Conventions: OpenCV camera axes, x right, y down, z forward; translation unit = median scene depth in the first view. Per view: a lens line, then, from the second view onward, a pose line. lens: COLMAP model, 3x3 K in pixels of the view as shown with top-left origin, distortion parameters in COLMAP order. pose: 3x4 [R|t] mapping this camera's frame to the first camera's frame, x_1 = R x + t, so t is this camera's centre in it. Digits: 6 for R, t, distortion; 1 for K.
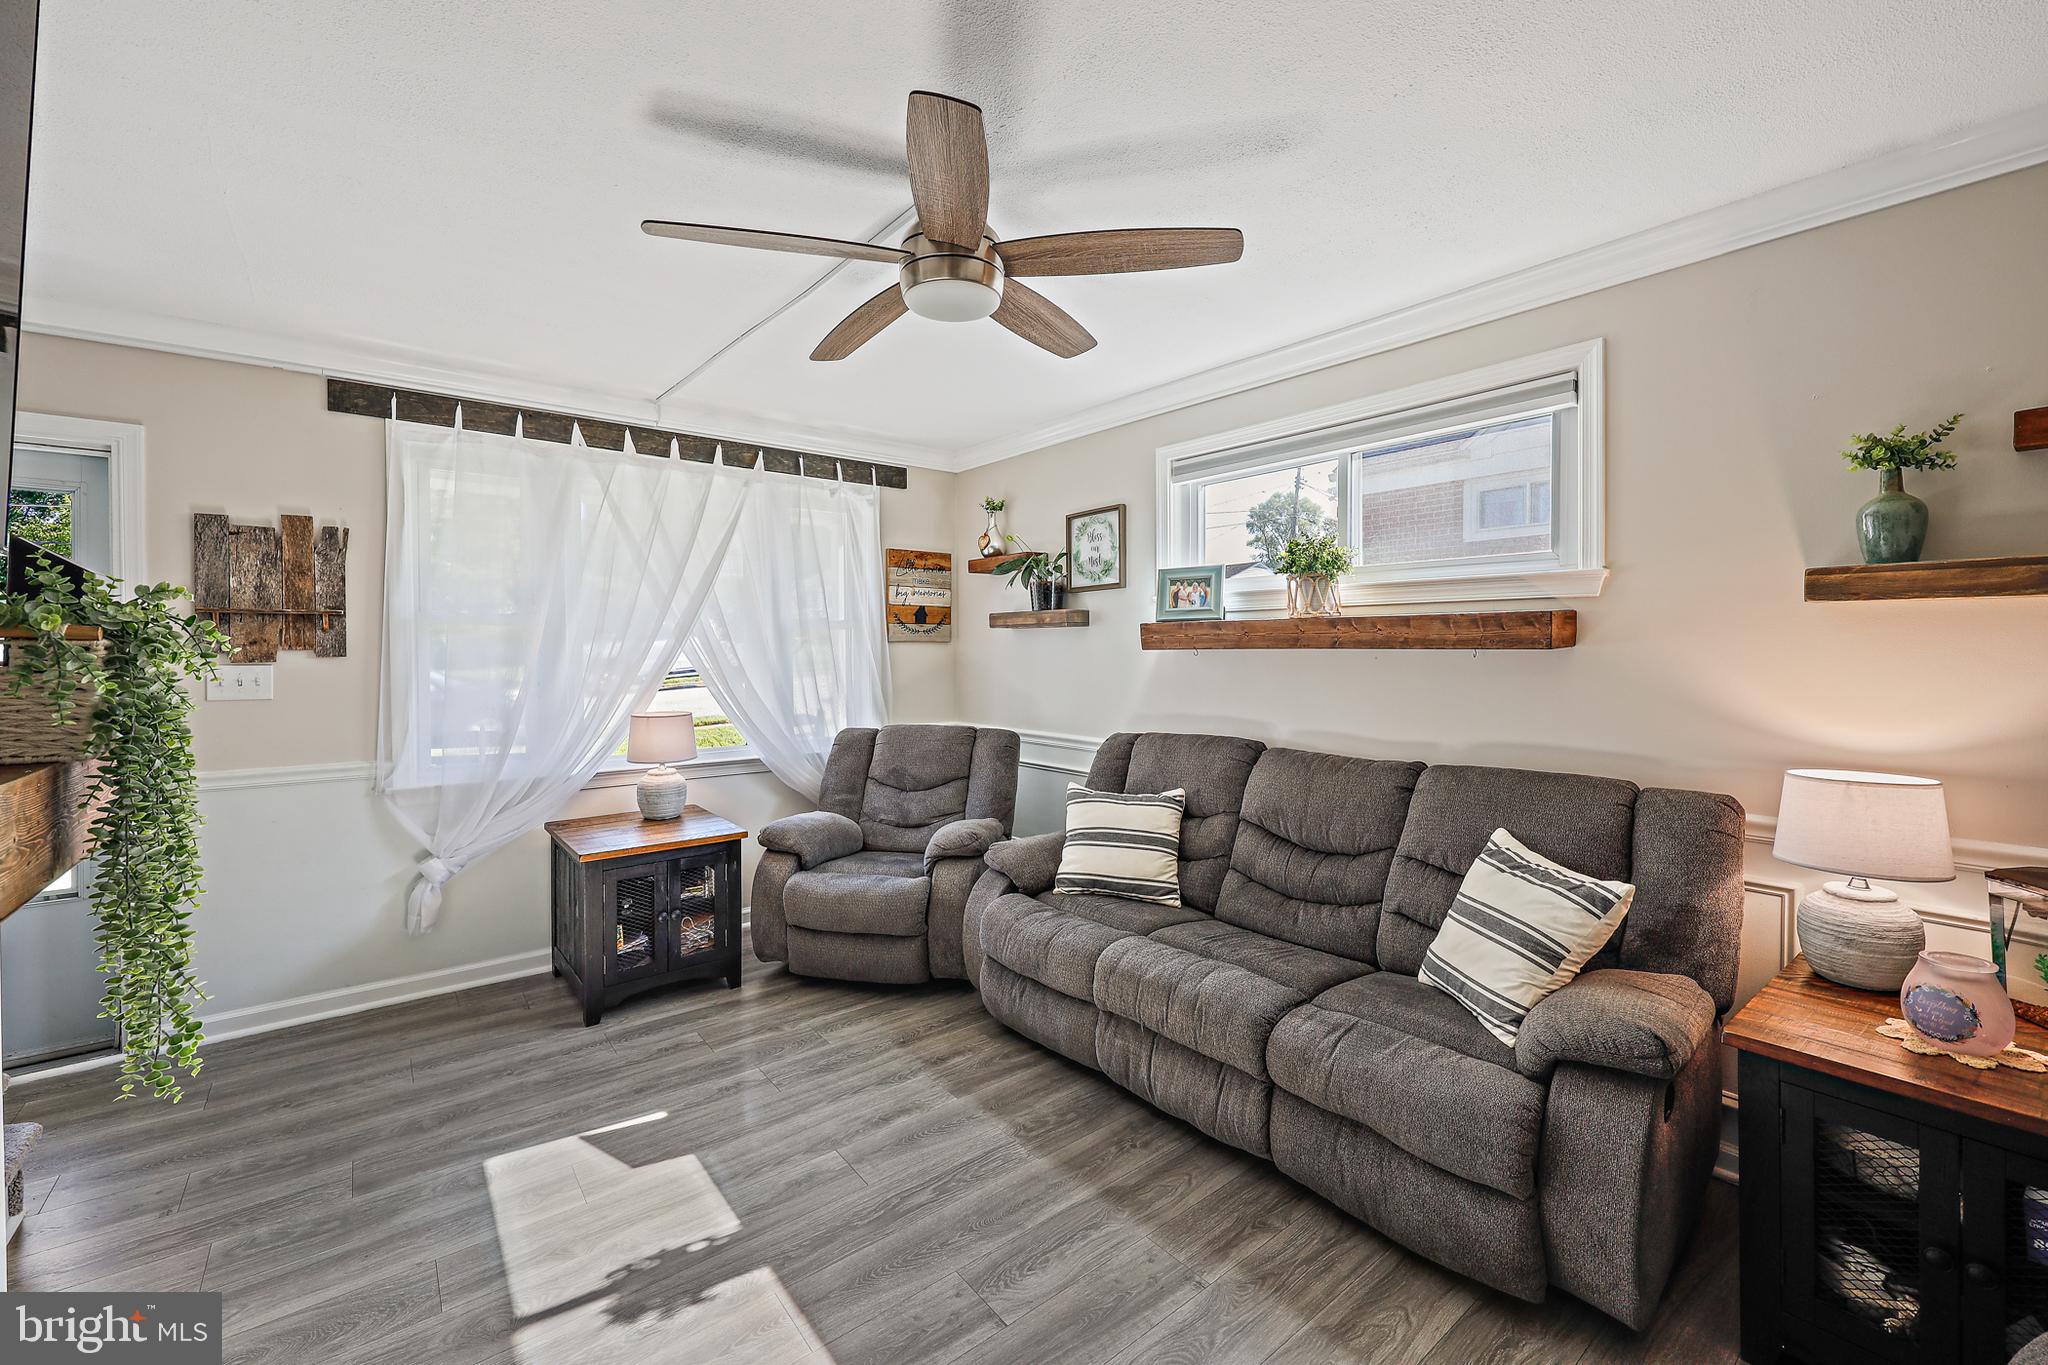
lens RADIAL K [[842.2, 0, 1014.4], [0, 842.2, 651.8], [0, 0, 1]] dist [0.008426, -0.000562]
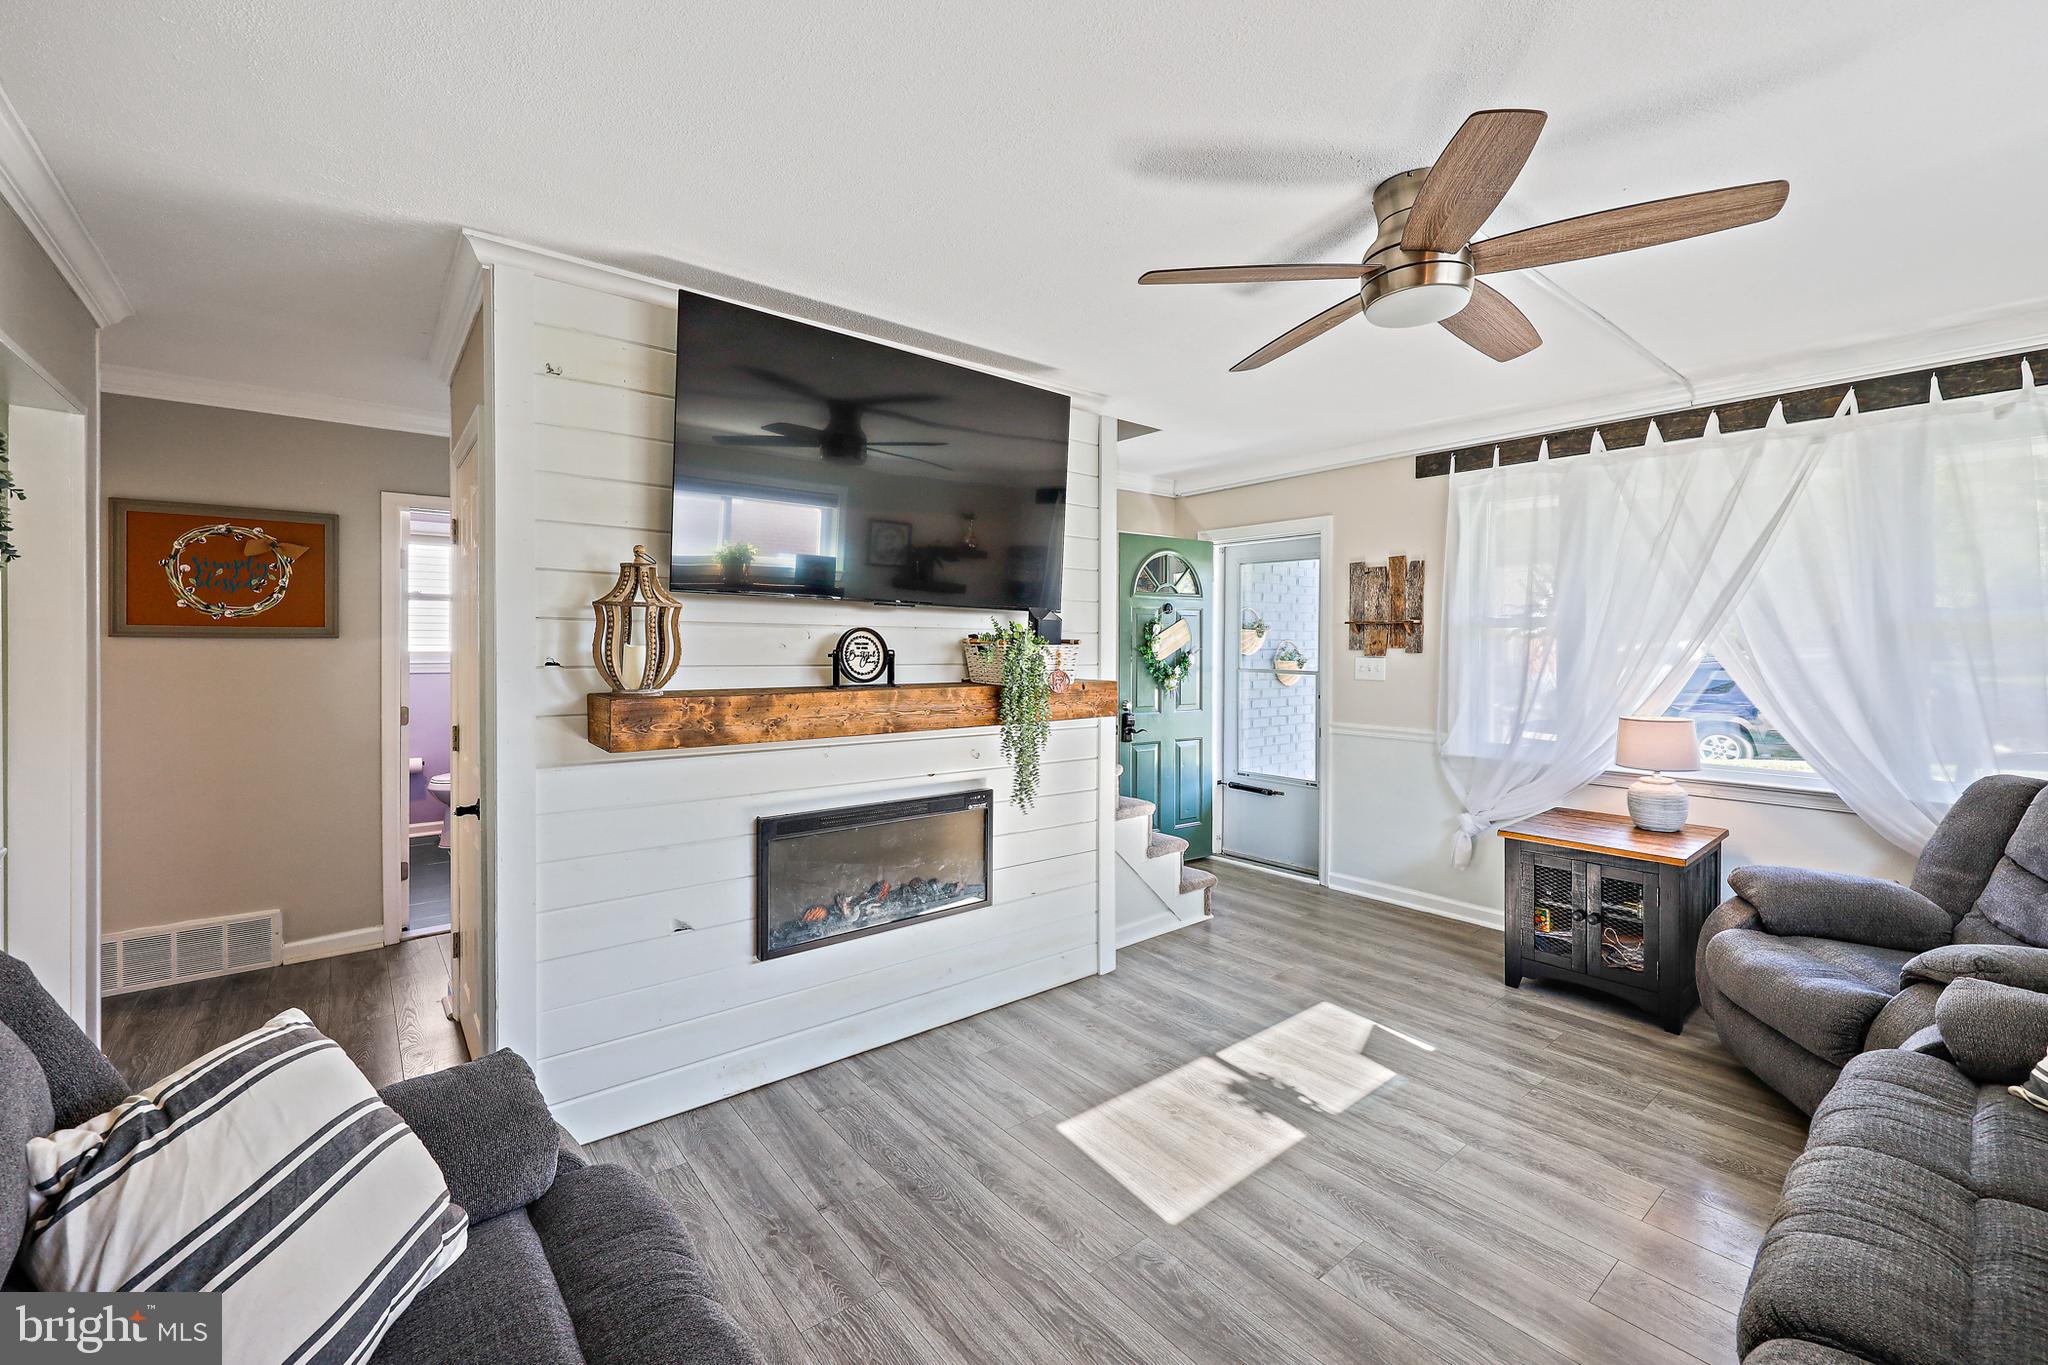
lens RADIAL K [[842.2, 0, 1039.2], [0, 842.2, 643.3], [0, 0, 1]] dist [0.008426, -0.000562]
pose [[0.037486, 0.001825, -0.999296, 0.605247], [-0.006499, 0.999978, 0.001582, -0.009154], [0.999276, 0.006436, 0.037497, 0.342023]]
